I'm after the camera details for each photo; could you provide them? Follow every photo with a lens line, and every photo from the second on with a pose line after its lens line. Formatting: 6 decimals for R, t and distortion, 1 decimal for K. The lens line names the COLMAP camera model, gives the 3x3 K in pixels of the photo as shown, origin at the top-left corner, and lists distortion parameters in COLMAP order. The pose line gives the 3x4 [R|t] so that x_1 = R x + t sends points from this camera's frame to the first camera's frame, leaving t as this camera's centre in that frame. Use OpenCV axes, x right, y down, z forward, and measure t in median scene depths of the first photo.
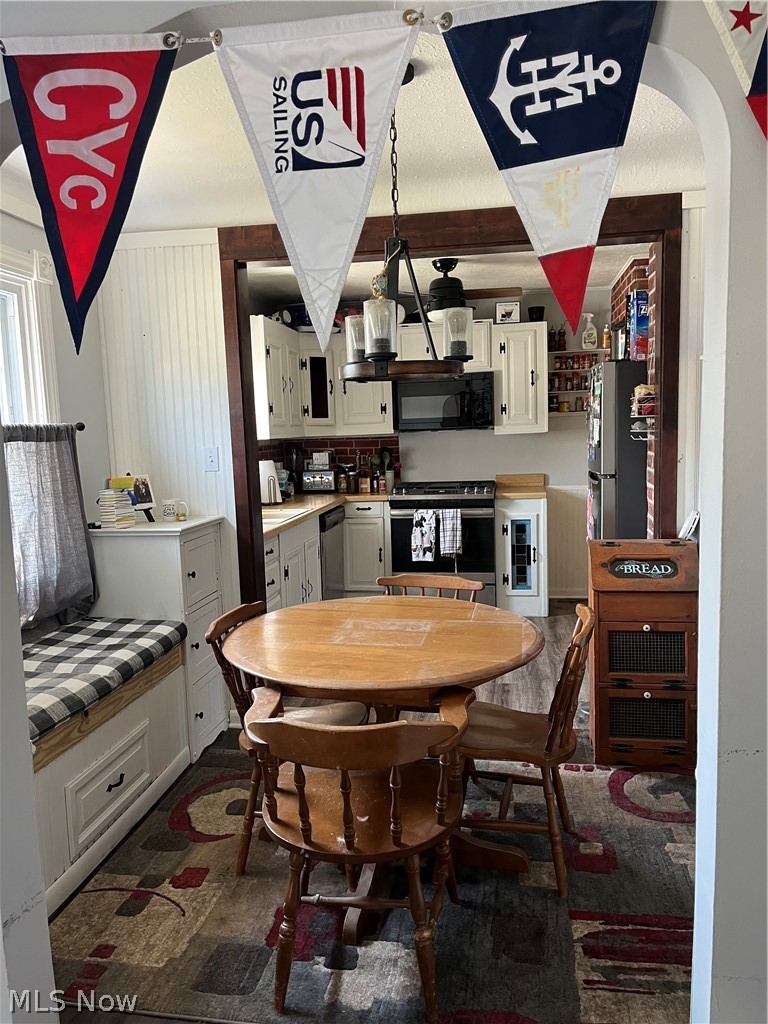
lens RADIAL K [[772.2, 0, 384.4], [0, 772.2, 511.6], [0, 0, 1]] dist [0.047821, -0.058582]
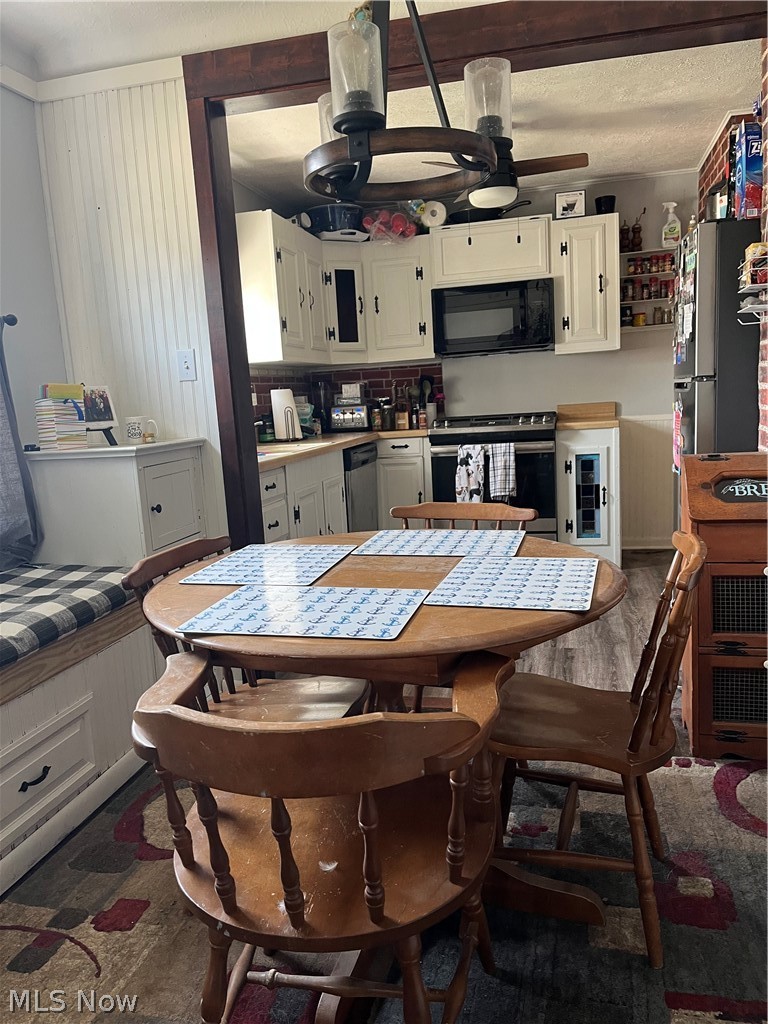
lens RADIAL K [[772.2, 0, 380.4], [0, 772.2, 512.4], [0, 0, 1]] dist [0.047821, -0.058582]
pose [[0.996248, -0.013033, -0.085562, 0.042569], [0.016879, 0.998872, 0.044380, 0.055572], [0.084887, -0.045657, 0.995344, 0.249749]]
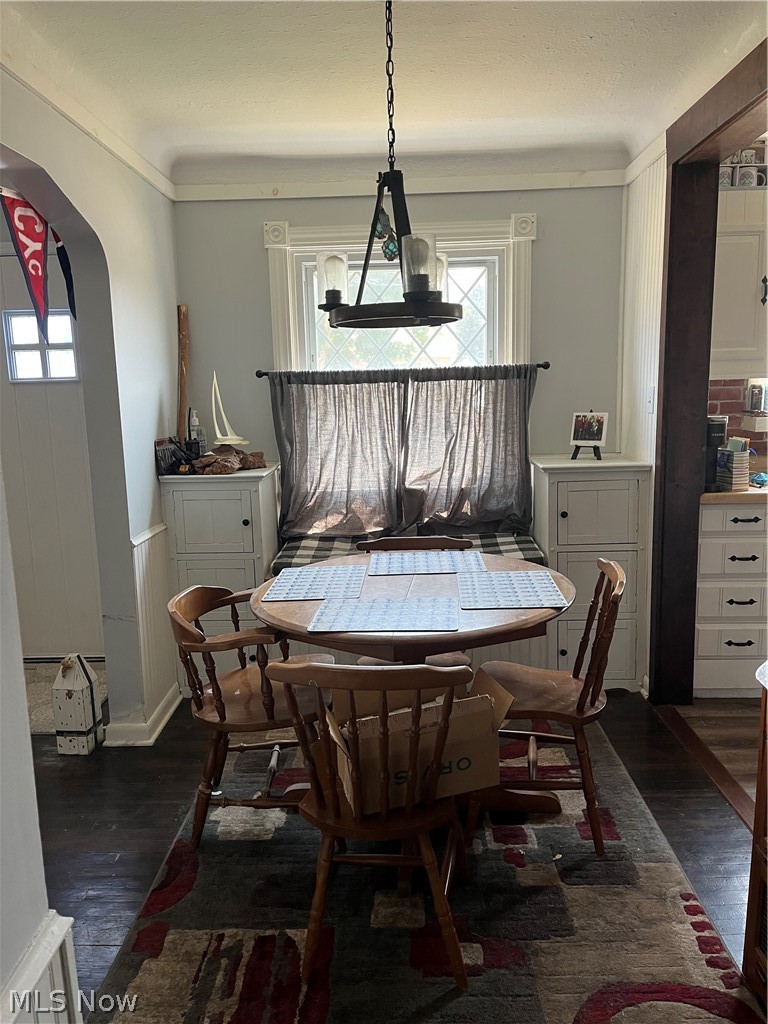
lens RADIAL K [[772.2, 0, 384.8], [0, 772.2, 513.0], [0, 0, 1]] dist [0.047821, -0.058582]
pose [[0.136799, 0.190778, -0.972054, 0.716975], [-0.082645, 0.980057, 0.180717, -0.085571], [0.987145, 0.055614, 0.149838, 0.628256]]
